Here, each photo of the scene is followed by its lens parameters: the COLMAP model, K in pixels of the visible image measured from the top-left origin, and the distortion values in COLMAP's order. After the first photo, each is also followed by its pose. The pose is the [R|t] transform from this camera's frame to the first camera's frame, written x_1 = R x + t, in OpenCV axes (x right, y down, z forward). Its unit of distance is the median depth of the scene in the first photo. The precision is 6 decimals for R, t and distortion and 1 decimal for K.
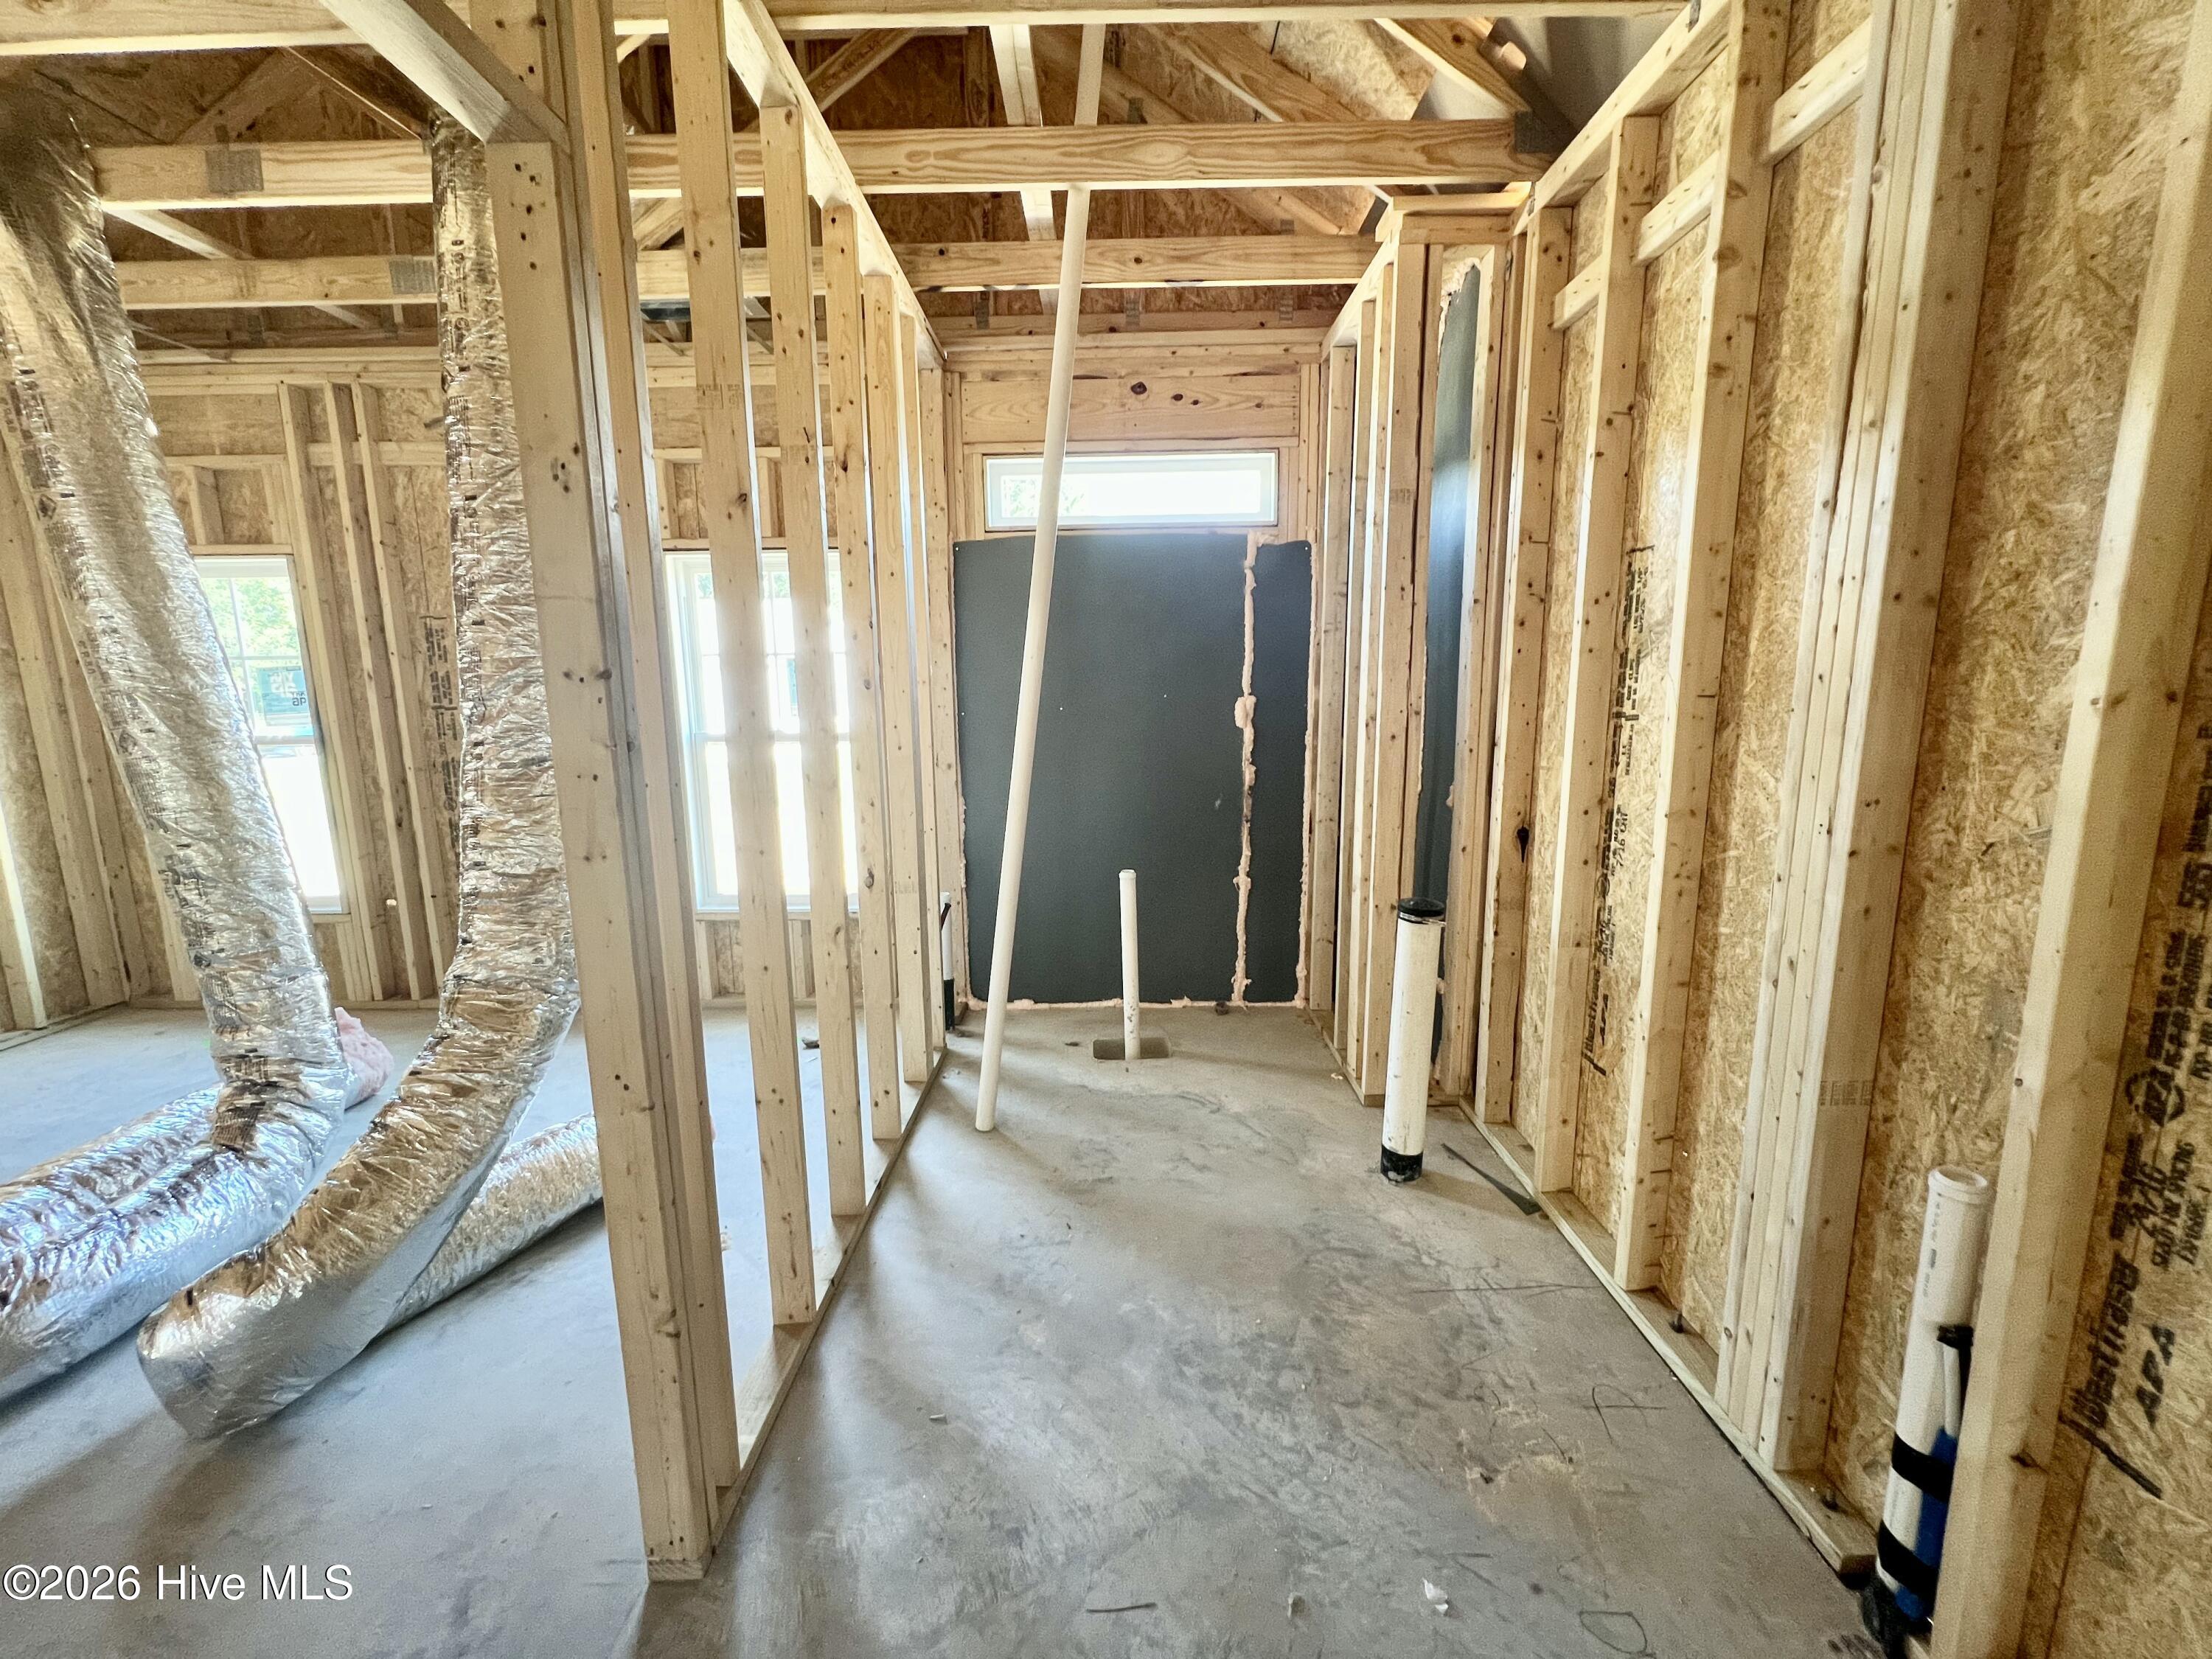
lens RADIAL K [[874.5, 0, 1109.3], [0, 874.5, 832.1], [0, 0, 1]] dist [-0.000793, -0.000078]
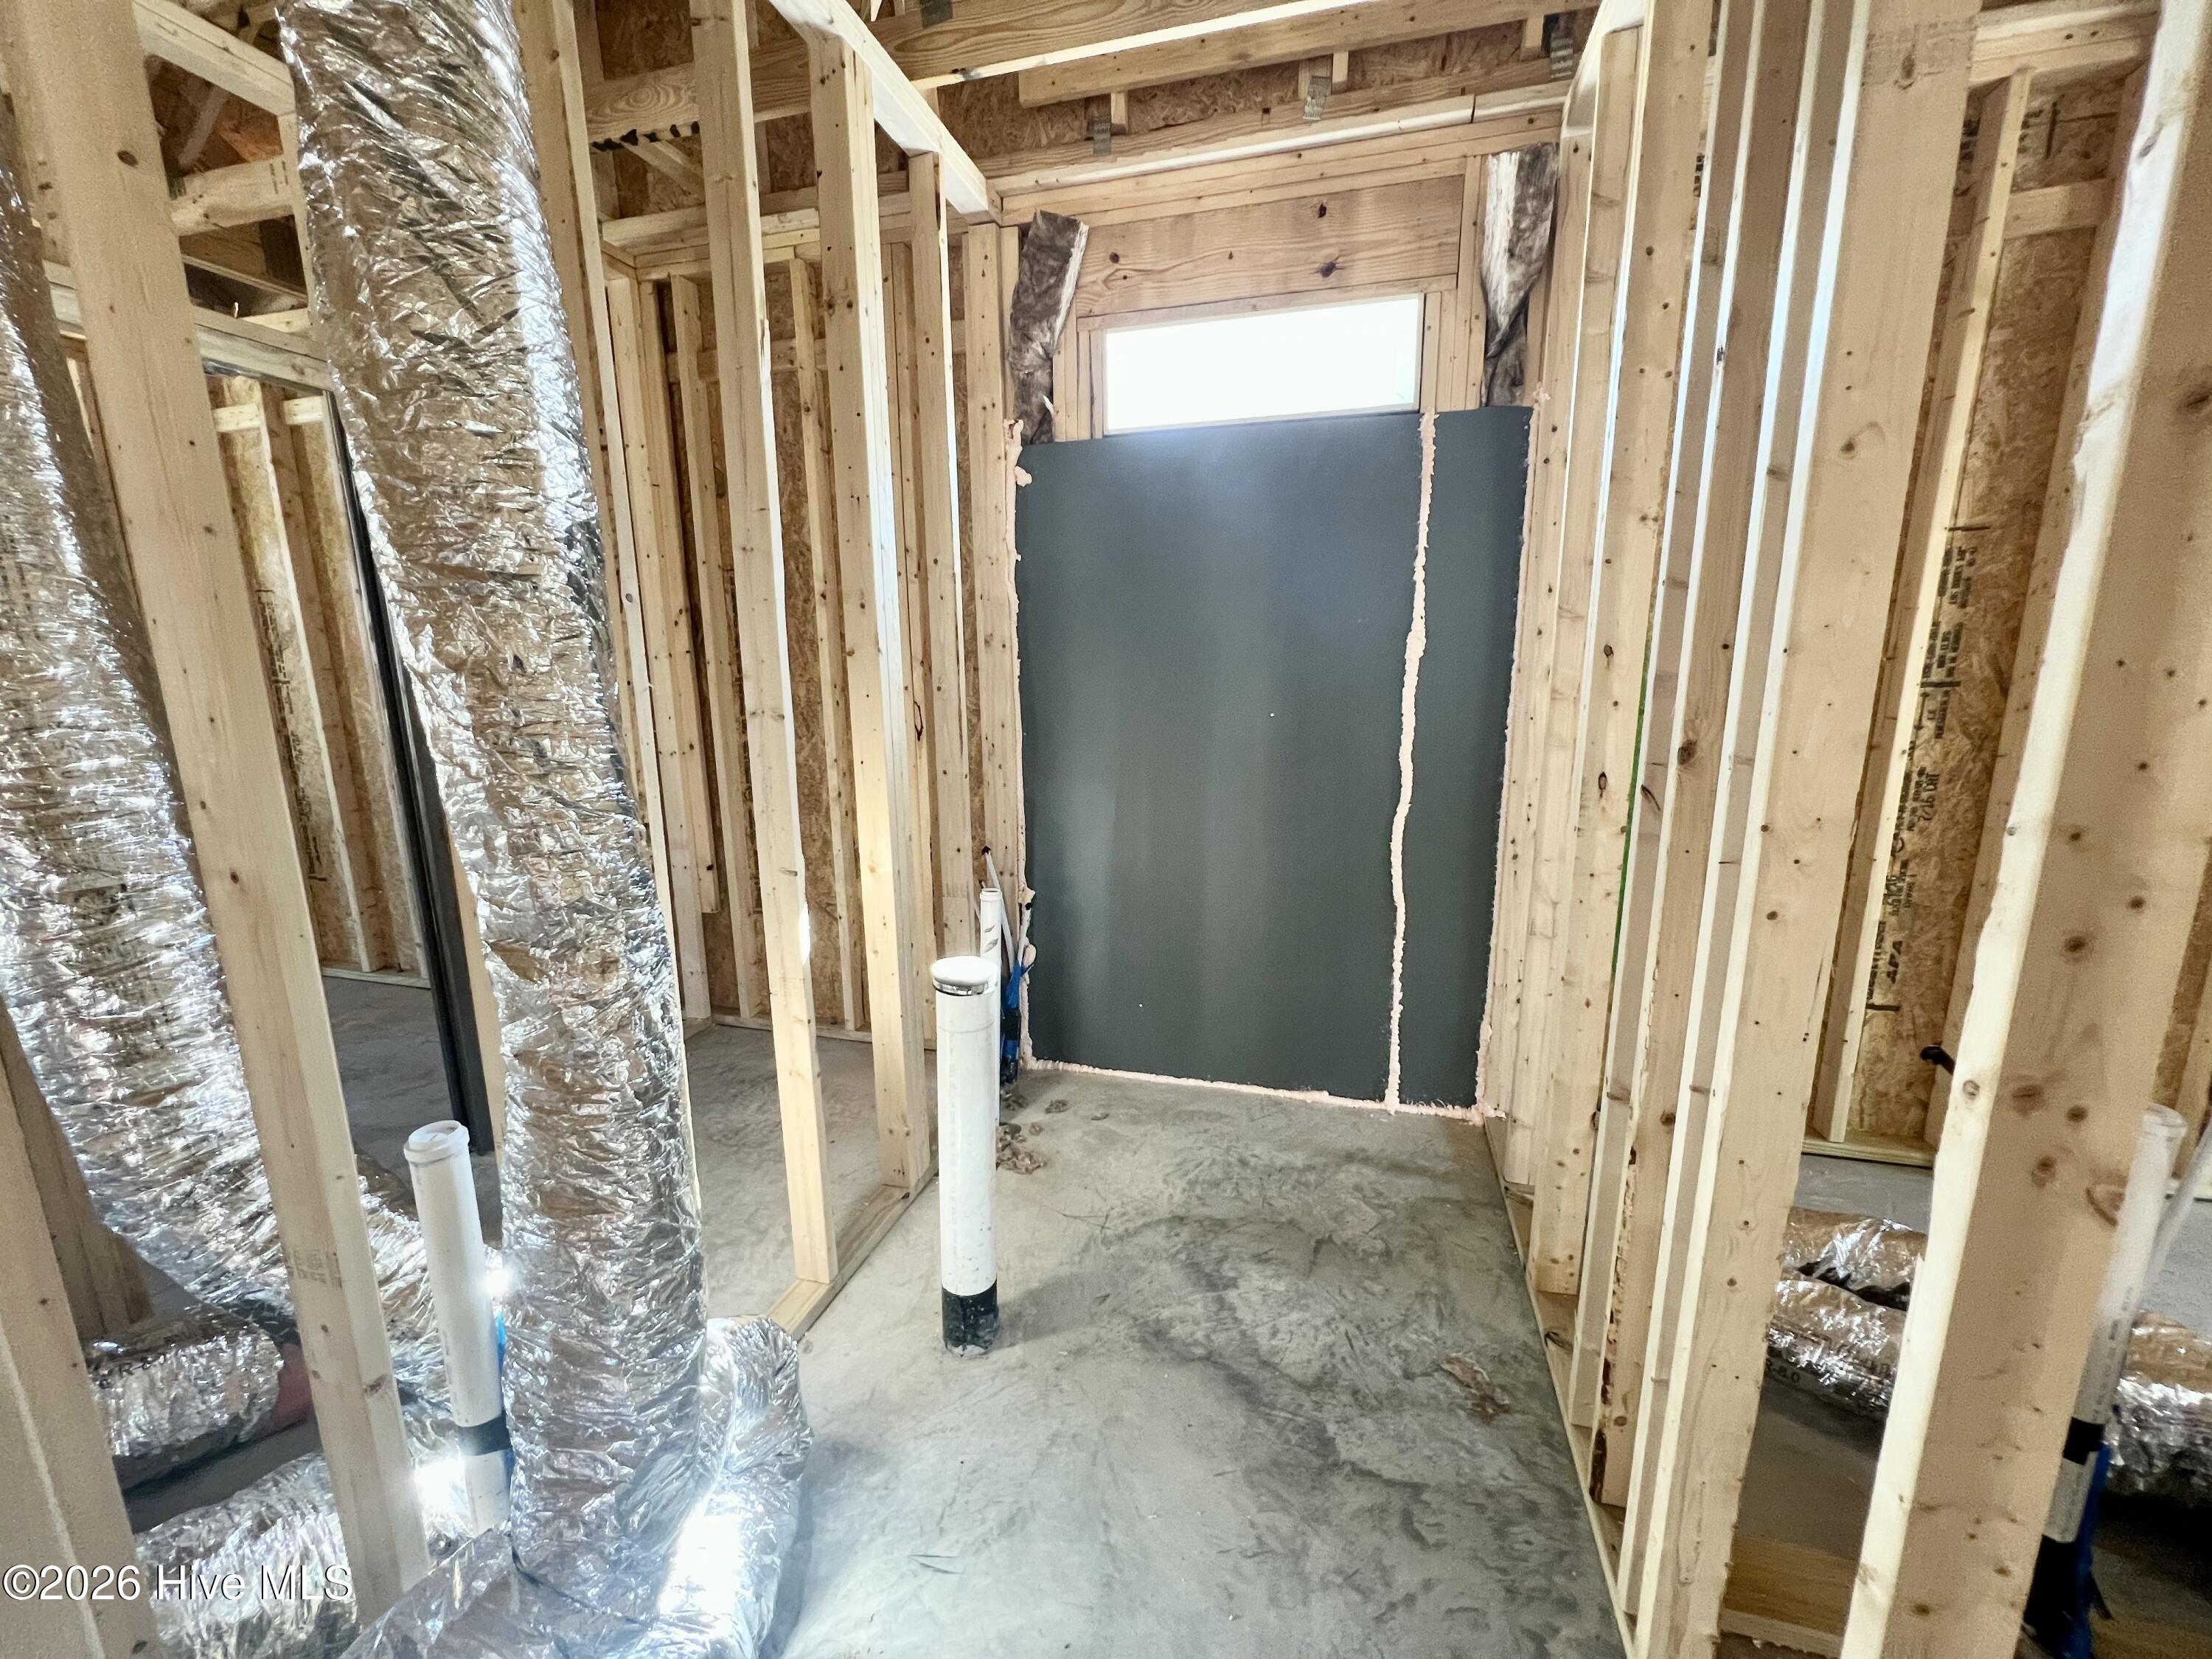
lens RADIAL K [[874.5, 0, 1106.5], [0, 874.5, 830.0], [0, 0, 1]] dist [-0.000793, -0.000078]
pose [[0.251812, -0.182019, 0.950505, -0.869503], [0.165641, 0.975767, 0.142974, 0.219541], [-0.953496, 0.121440, 0.275859, -1.258351]]
